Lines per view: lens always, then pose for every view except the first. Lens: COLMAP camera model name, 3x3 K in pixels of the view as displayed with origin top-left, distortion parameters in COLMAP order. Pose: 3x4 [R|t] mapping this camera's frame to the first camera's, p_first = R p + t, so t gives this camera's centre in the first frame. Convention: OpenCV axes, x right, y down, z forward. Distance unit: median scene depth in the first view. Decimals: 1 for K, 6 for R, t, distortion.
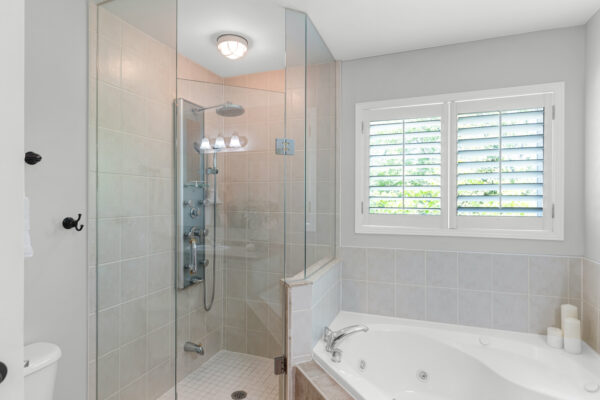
lens RADIAL K [[329.5, 0, 300.0], [0, 329.5, 200.0], [0, 0, 1]] dist [-0.001347, -0.000210]
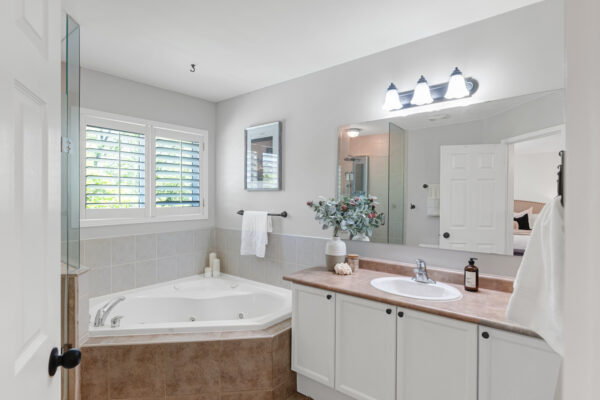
lens RADIAL K [[329.5, 0, 300.0], [0, 329.5, 200.0], [0, 0, 1]] dist [-0.001347, -0.000210]
pose [[0.312490, -0.013175, 0.949830, -0.745644], [0.001772, 0.999910, 0.013287, -0.003585], [-0.949919, -0.002469, 0.312486, -0.043555]]
